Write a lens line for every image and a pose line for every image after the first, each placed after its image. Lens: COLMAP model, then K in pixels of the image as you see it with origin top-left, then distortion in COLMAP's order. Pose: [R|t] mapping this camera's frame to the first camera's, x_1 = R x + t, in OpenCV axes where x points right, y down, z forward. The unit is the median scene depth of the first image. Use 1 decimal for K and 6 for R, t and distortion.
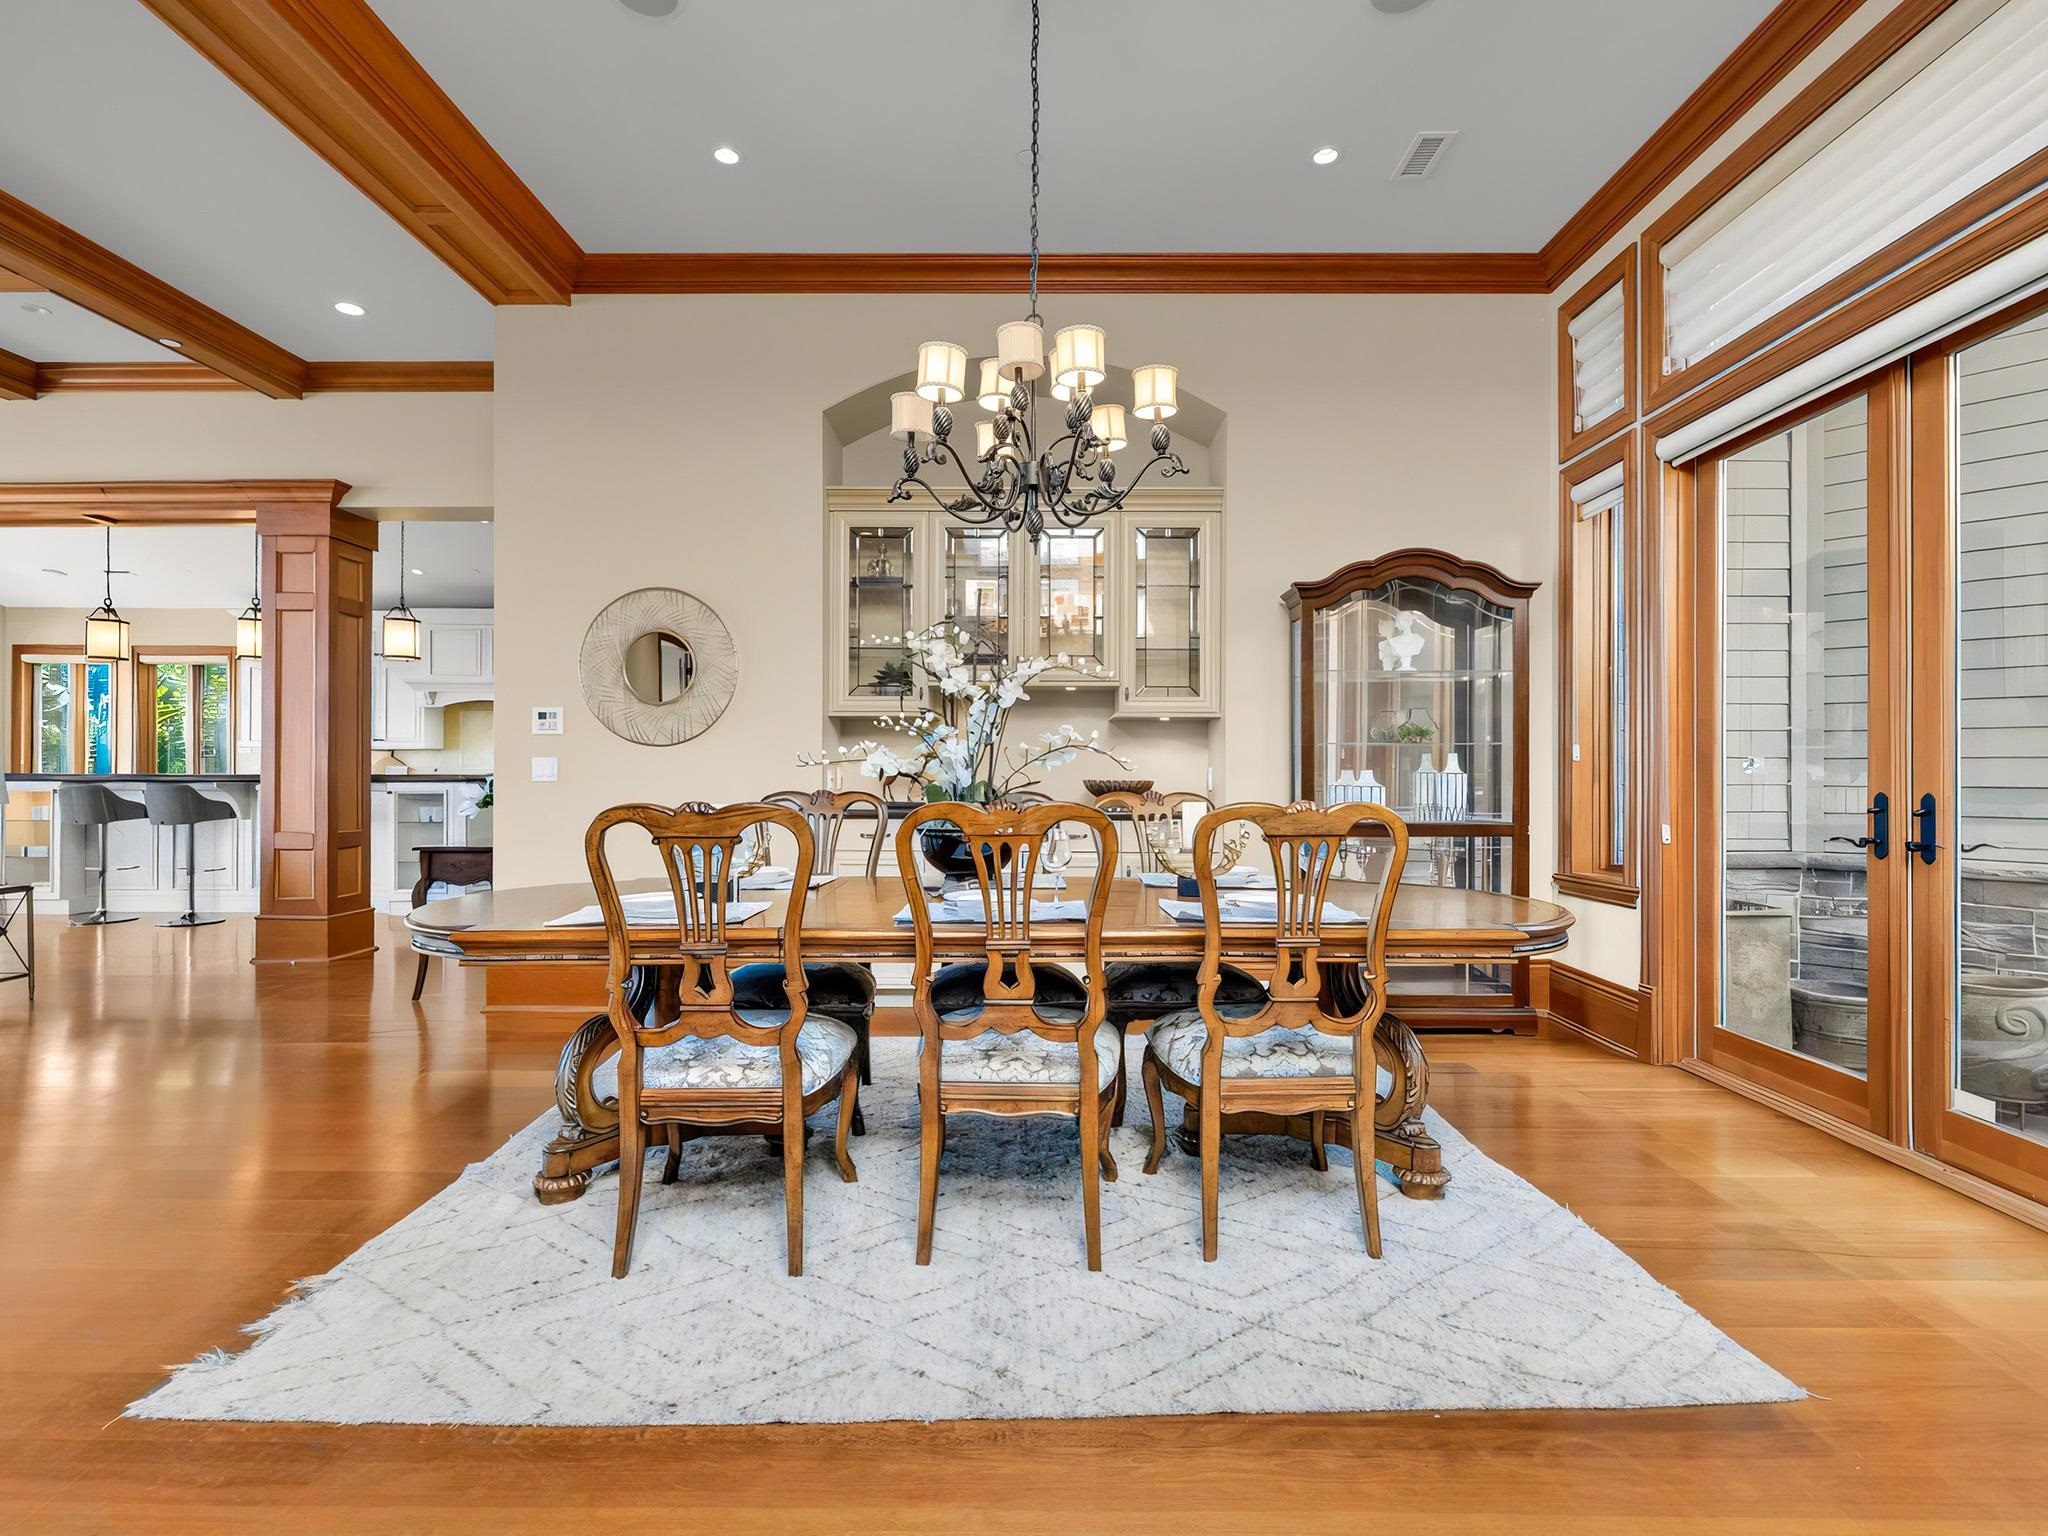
lens RADIAL K [[991.3, 0, 1024.0], [0, 991.3, 768.0], [0, 0, 1]] dist [0.001164, 0.000423]
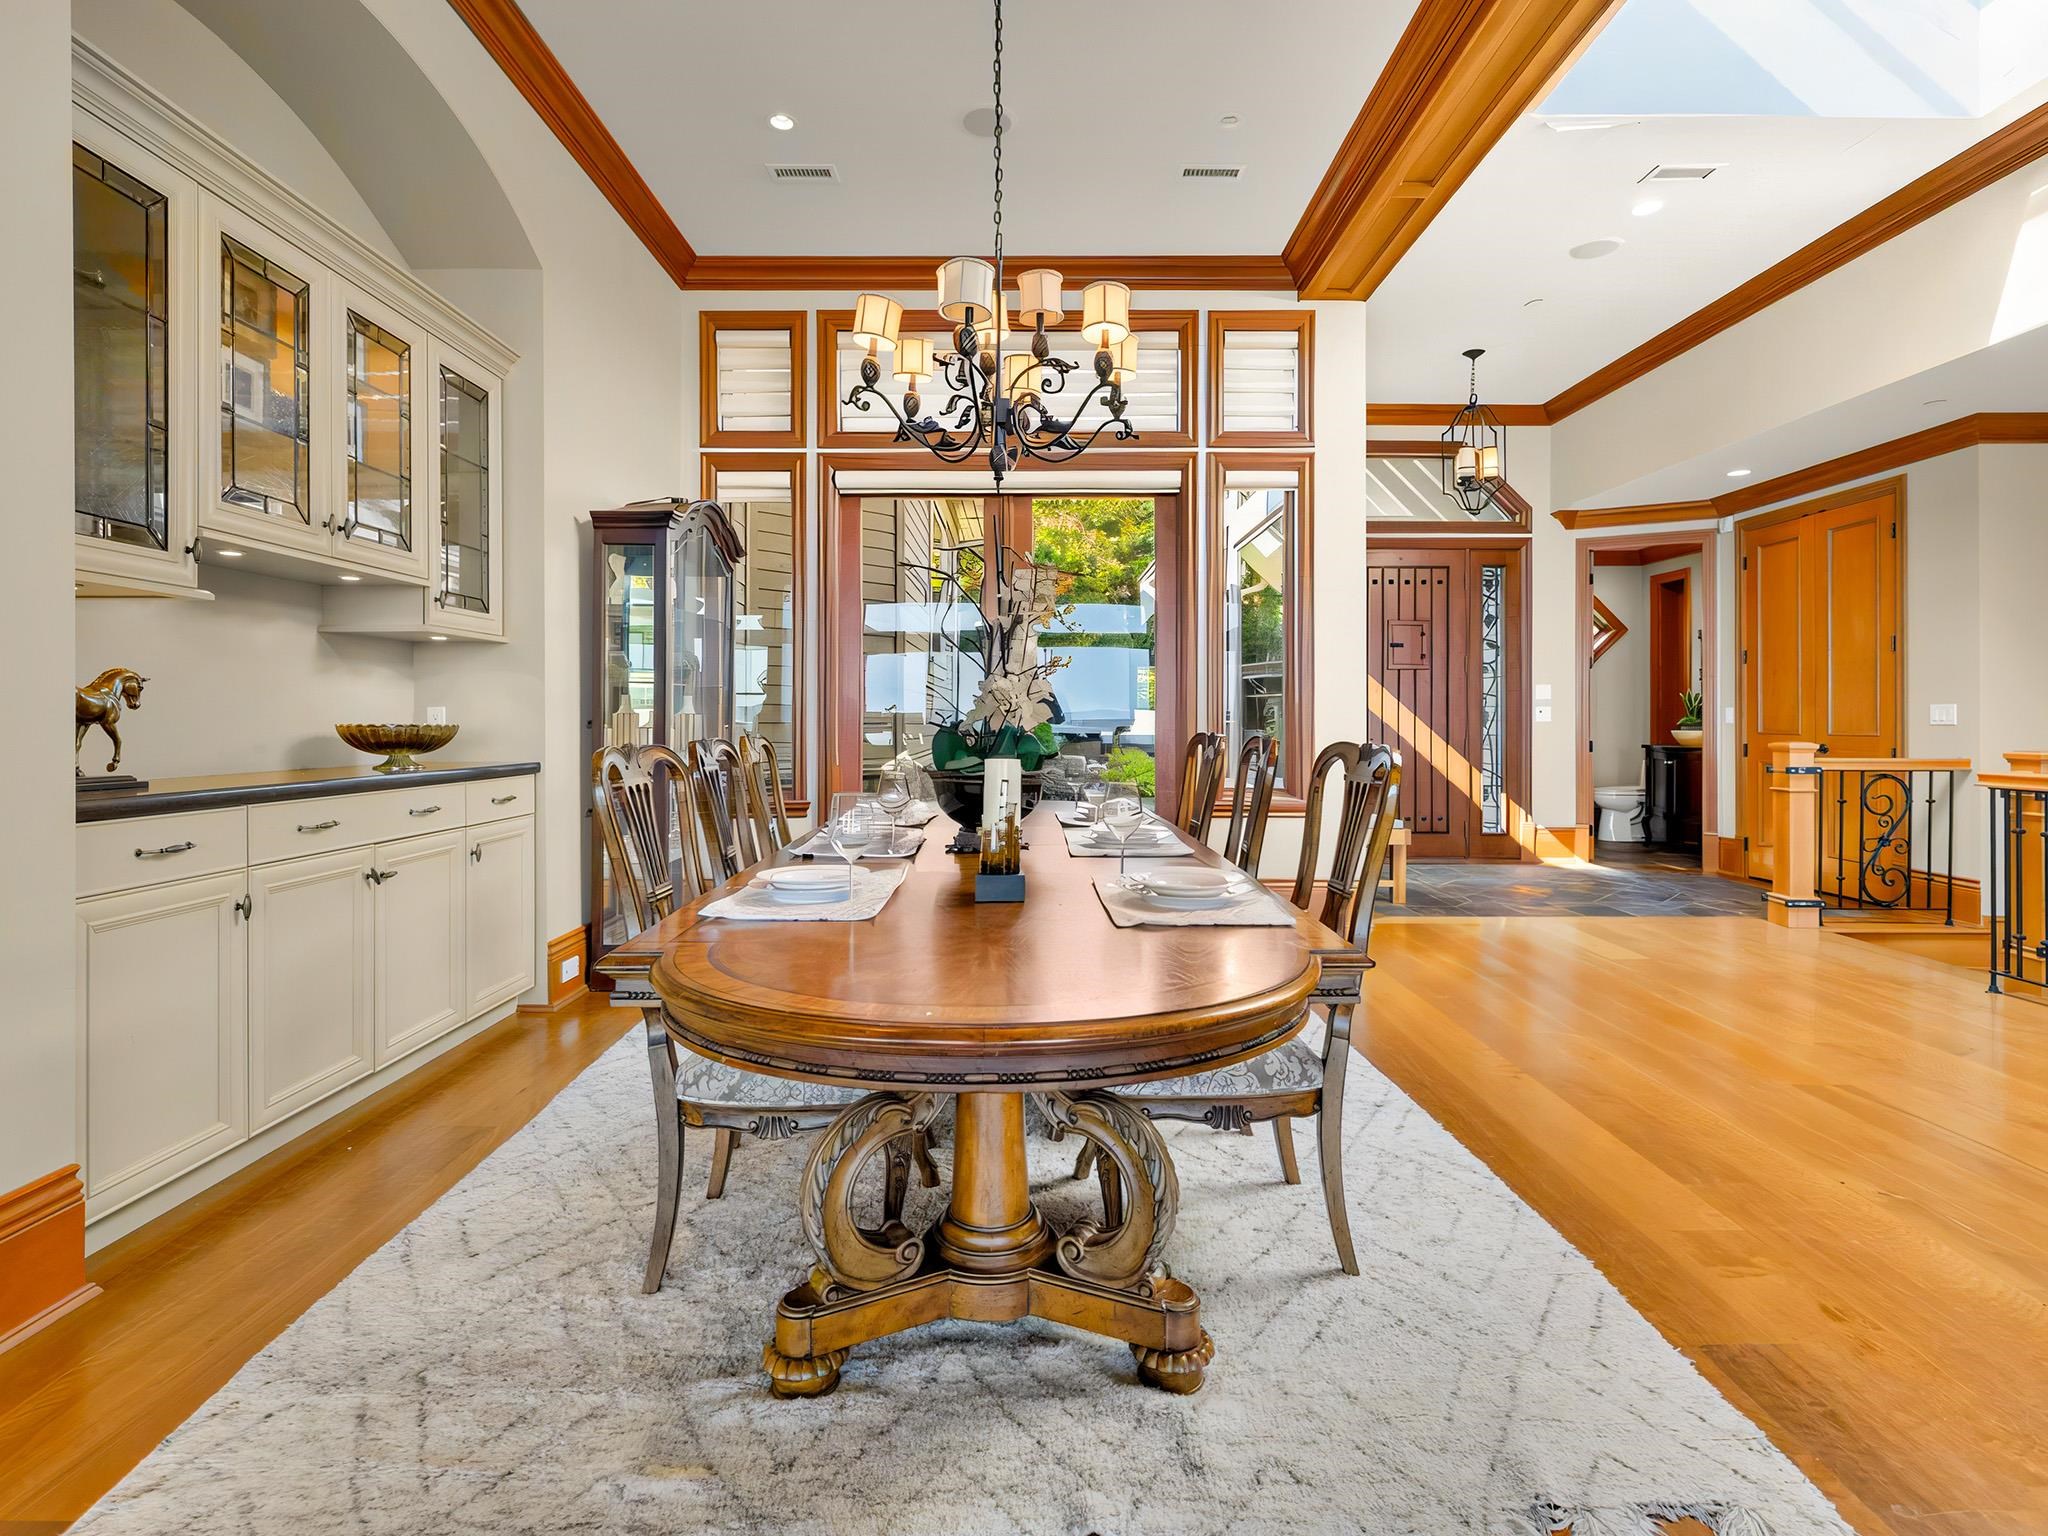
lens RADIAL K [[1010.9, 0, 1015.0], [0, 1010.9, 716.6], [0, 0, 1]] dist [-0.005440, -0.000905]
pose [[0.007842, -0.004796, 0.999958, -0.649954], [-0.006350, 0.999968, 0.004846, 0.000210], [-0.999949, -0.006387, 0.007811, 0.639514]]
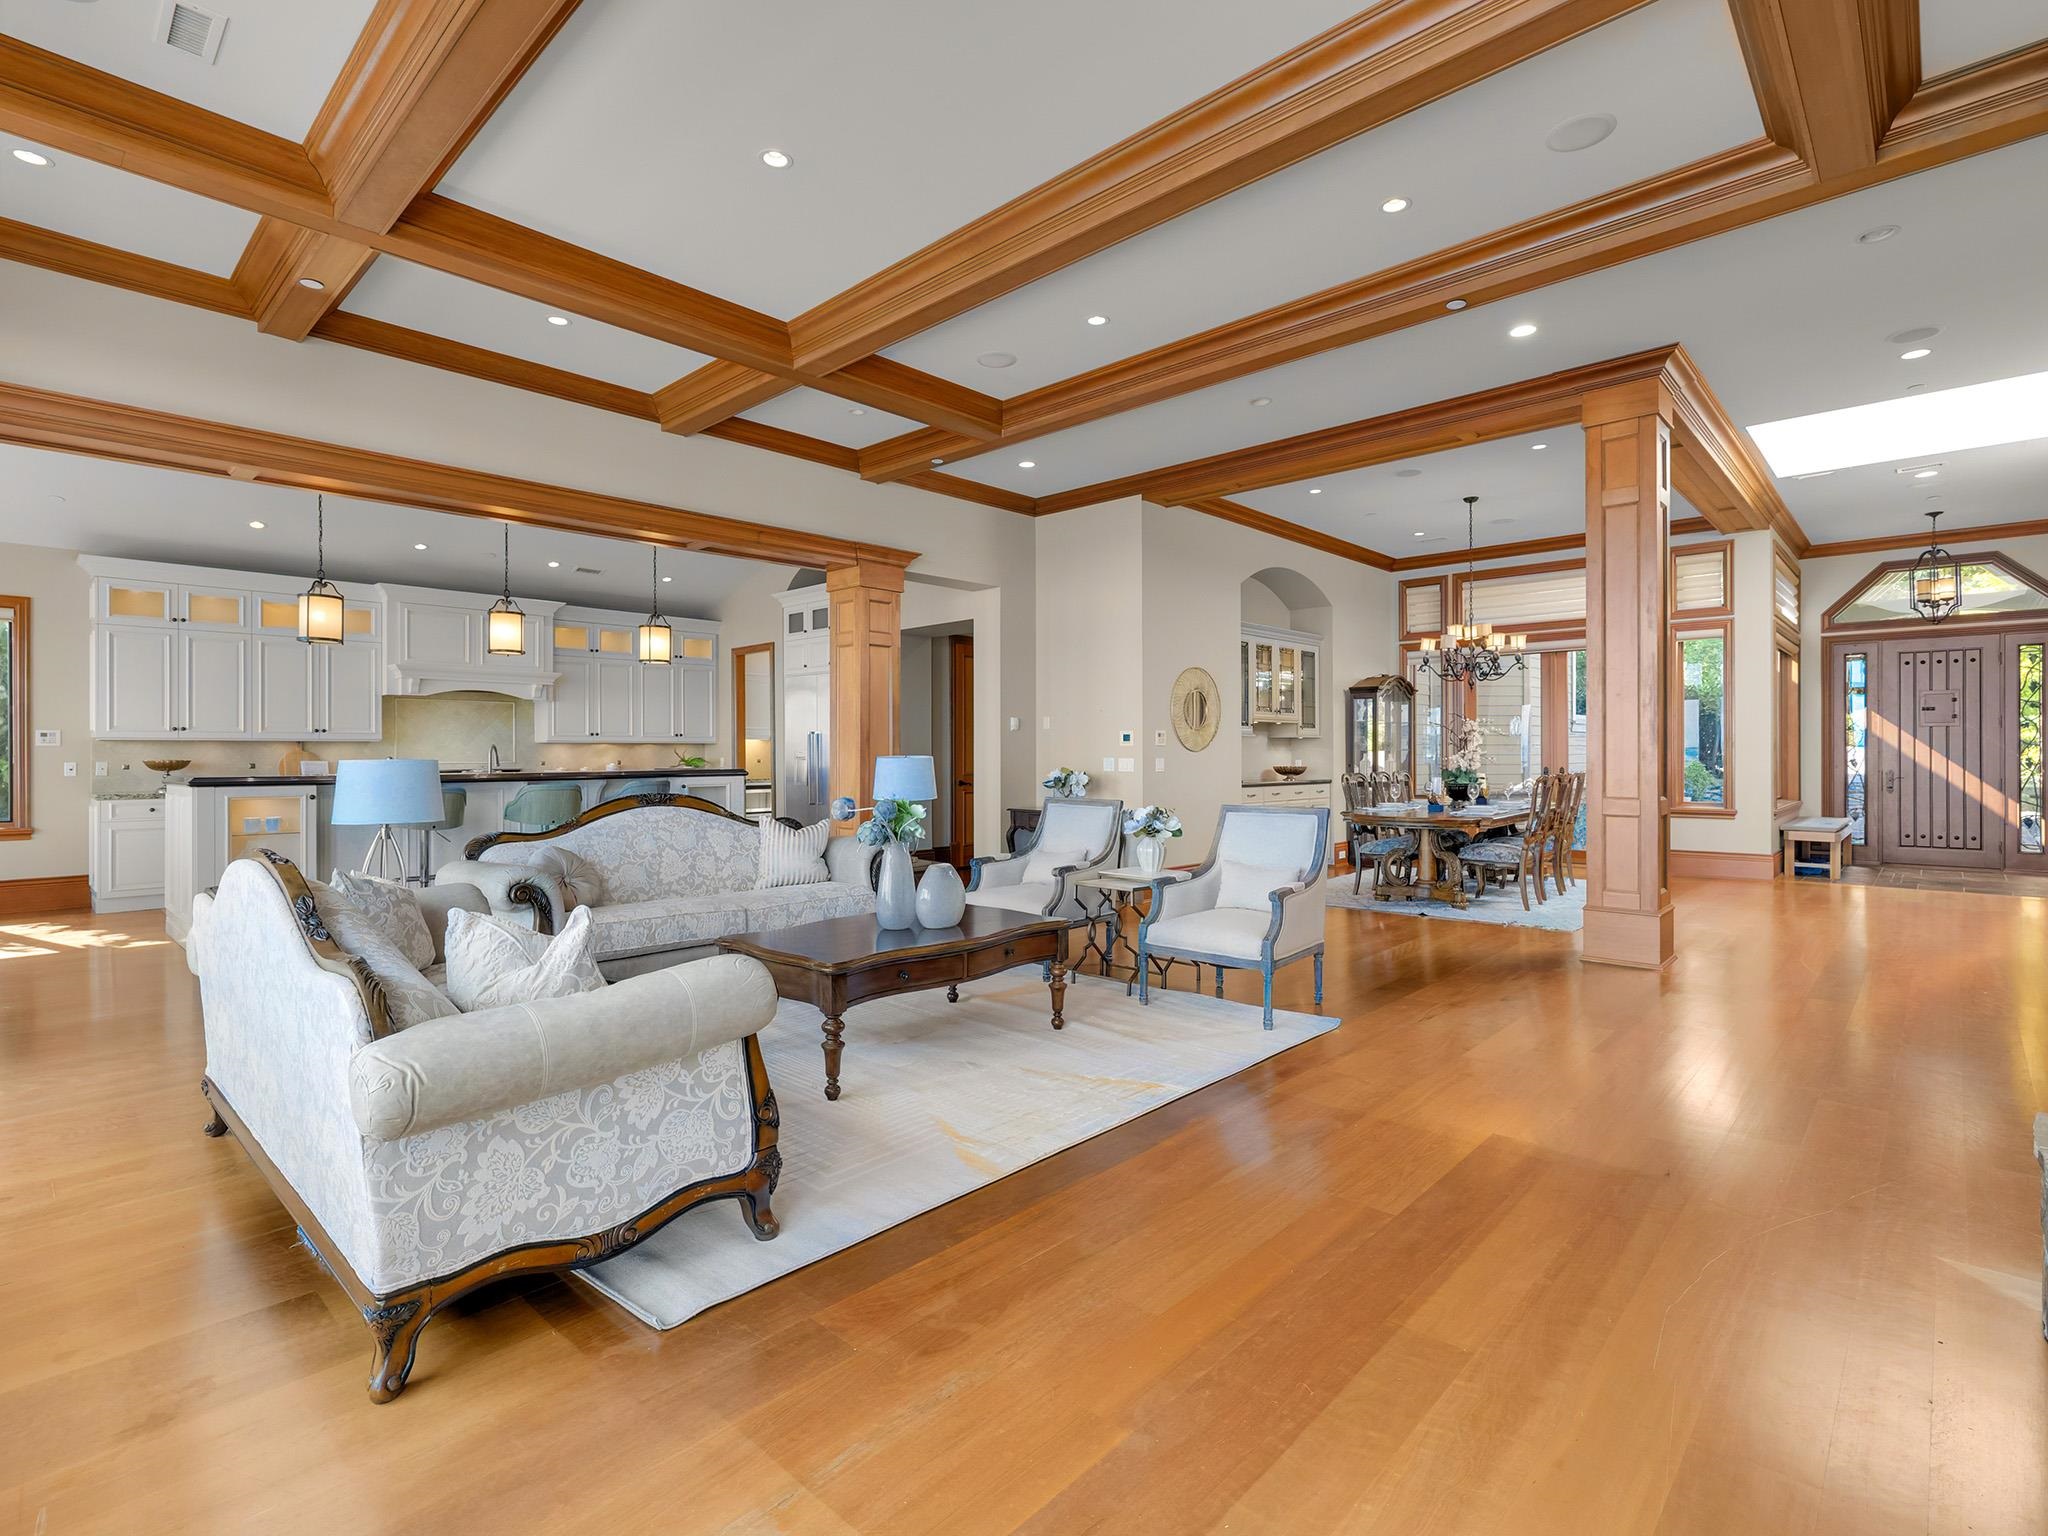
lens RADIAL K [[974.4, 0, 1042.0], [0, 974.4, 754.3], [0, 0, 1]] dist [0.002378, 0.001851]
pose [[0.670087, -0.003956, 0.742272, -2.009271], [0.001025, 0.999990, 0.004404, -0.026112], [-0.742282, -0.002190, 0.670085, -0.007549]]
